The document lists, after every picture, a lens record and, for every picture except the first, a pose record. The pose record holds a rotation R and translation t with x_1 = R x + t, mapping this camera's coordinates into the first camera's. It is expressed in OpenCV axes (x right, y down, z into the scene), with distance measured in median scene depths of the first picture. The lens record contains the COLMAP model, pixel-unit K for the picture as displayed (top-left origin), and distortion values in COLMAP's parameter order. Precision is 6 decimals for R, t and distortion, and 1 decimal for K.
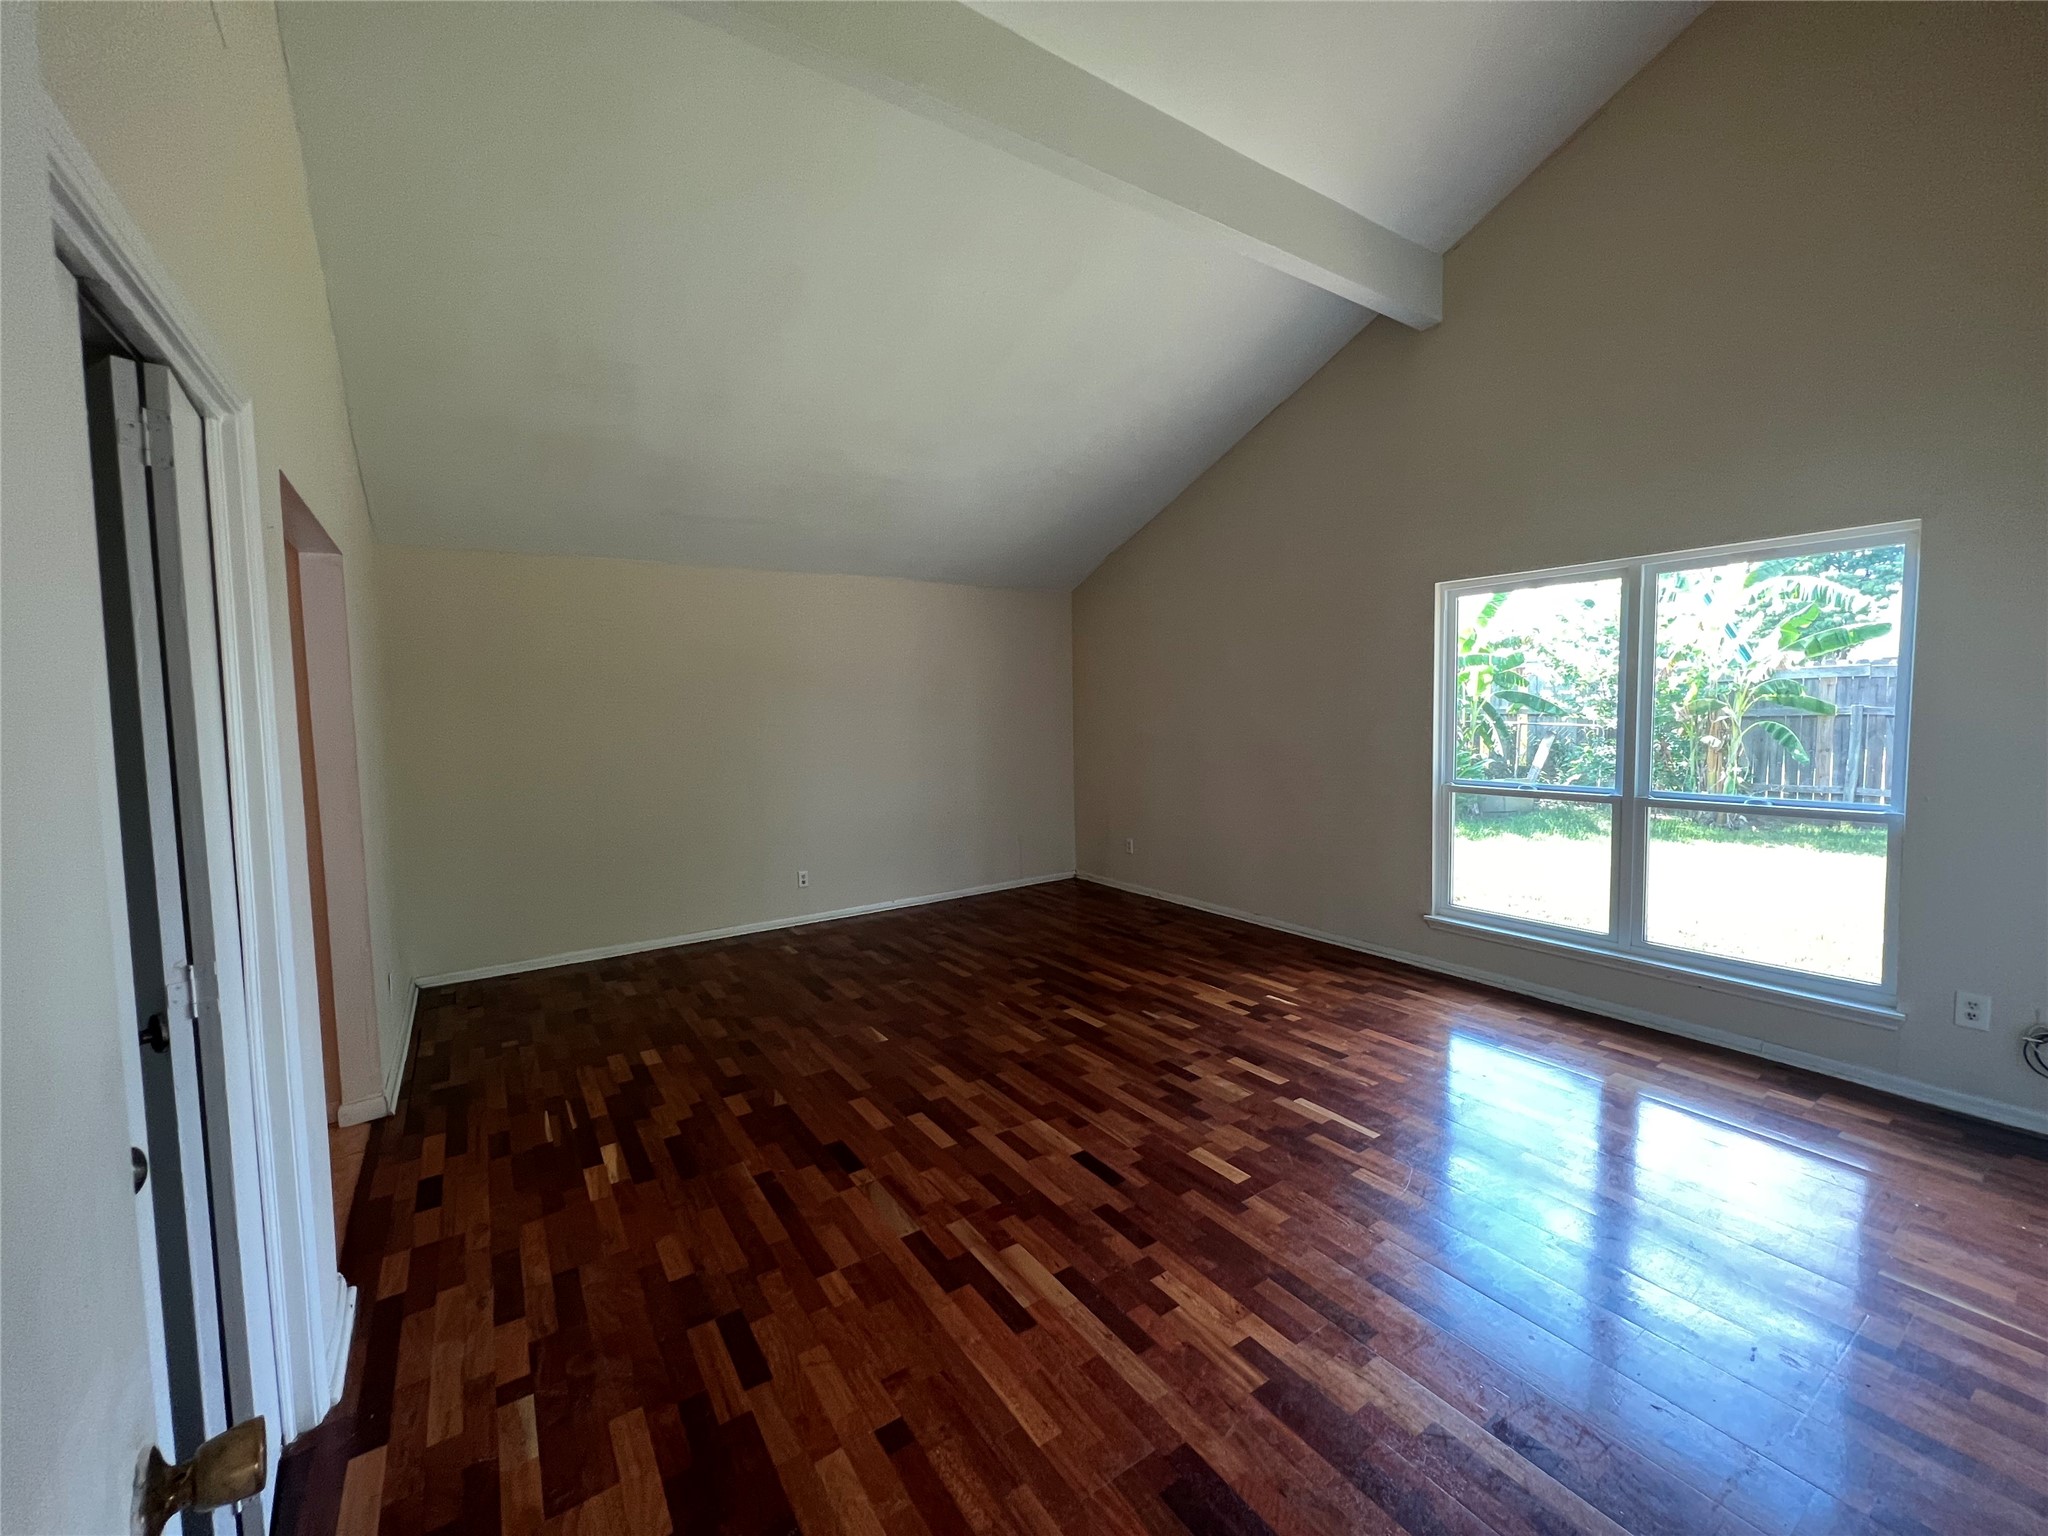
lens RADIAL K [[828.0, 0, 1024.0], [0, 828.0, 768.0], [0, 0, 1]] dist [-0.001075, -0.000090]
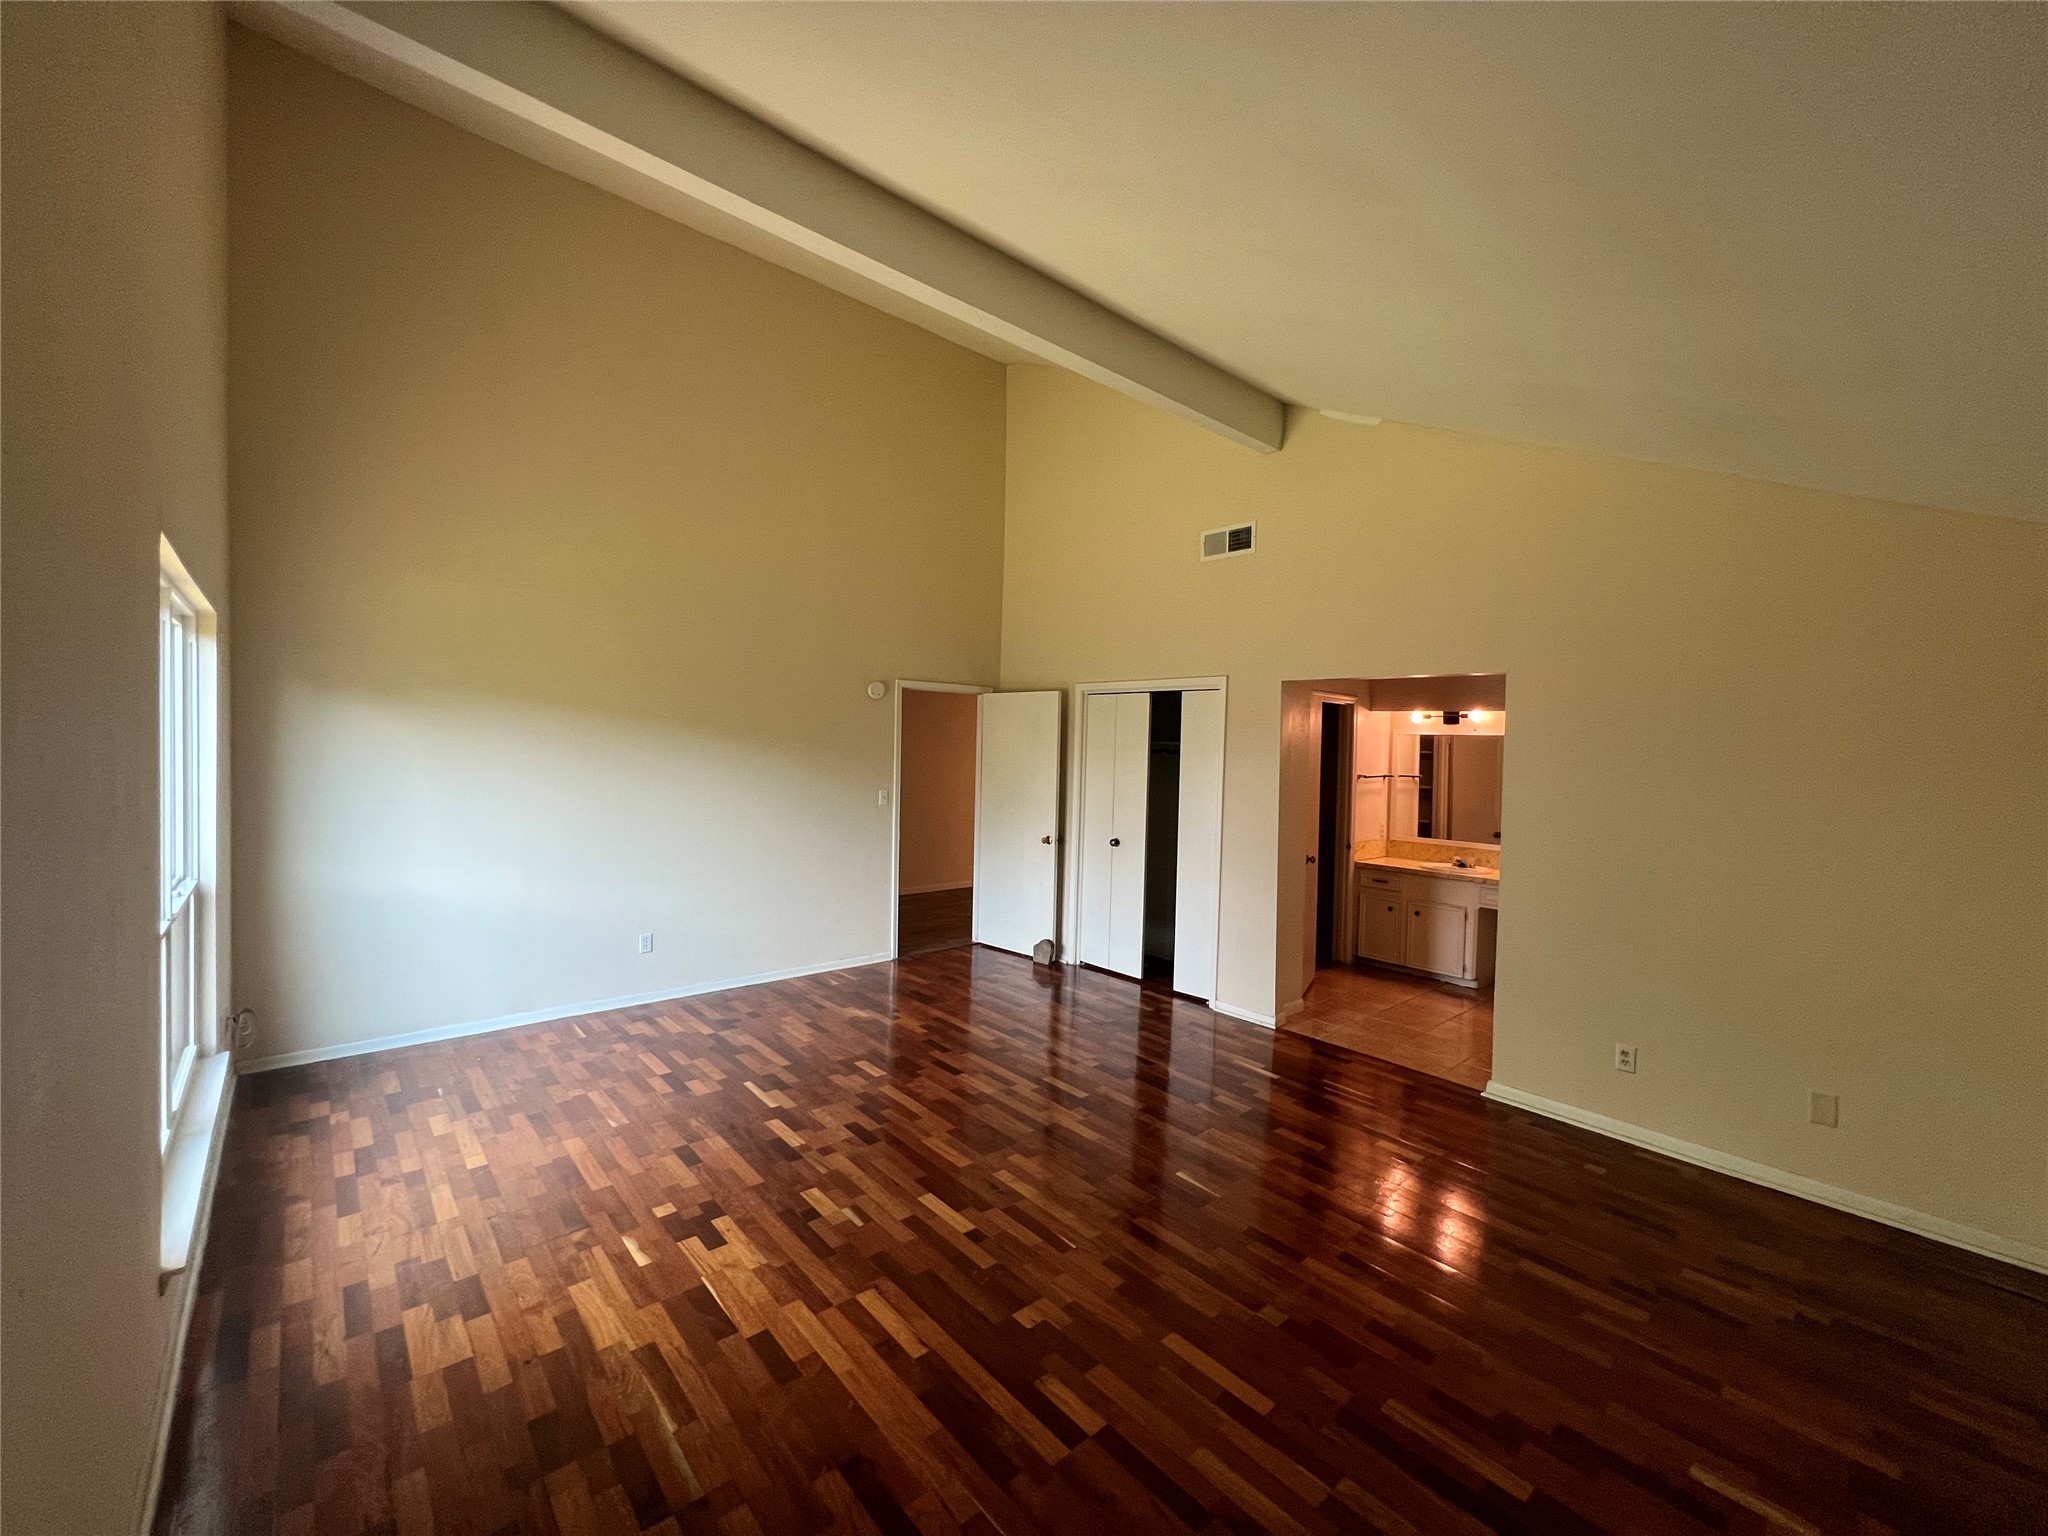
lens RADIAL K [[817.9, 0, 1021.5], [0, 817.9, 764.7], [0, 0, 1]] dist [-0.001685, 0.001143]
pose [[-0.991808, -0.006189, -0.127589, 0.108966], [-0.018460, 0.995286, 0.095213, -0.178537], [0.126399, 0.096788, -0.987246, 1.811692]]
